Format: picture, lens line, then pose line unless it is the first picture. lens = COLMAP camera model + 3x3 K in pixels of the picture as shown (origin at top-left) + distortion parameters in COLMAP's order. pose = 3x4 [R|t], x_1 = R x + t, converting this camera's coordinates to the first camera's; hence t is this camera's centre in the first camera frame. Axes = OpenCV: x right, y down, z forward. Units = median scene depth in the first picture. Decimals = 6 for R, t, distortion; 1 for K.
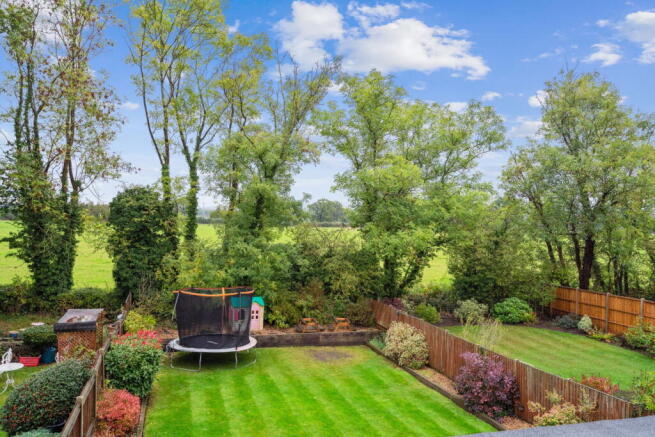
lens RADIAL K [[558.0, 0, 327.5], [0, 558.0, 218.5], [0, 0, 1]] dist [0.002493, 0.000765]
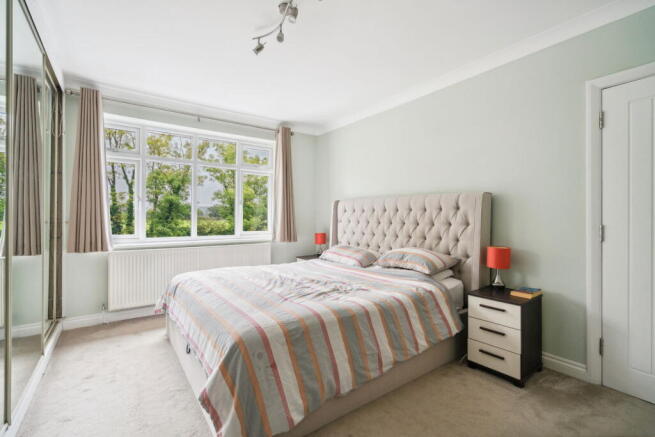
lens RADIAL K [[302.6, 0, 327.5], [0, 302.6, 218.5], [0, 0, 1]] dist [0.000050, 0.000083]
pose [[0.943081, -0.015795, 0.332189, 0.040134], [0.011868, 0.999834, 0.013847, 0.006908], [-0.332352, -0.009117, 0.943111, -0.163939]]
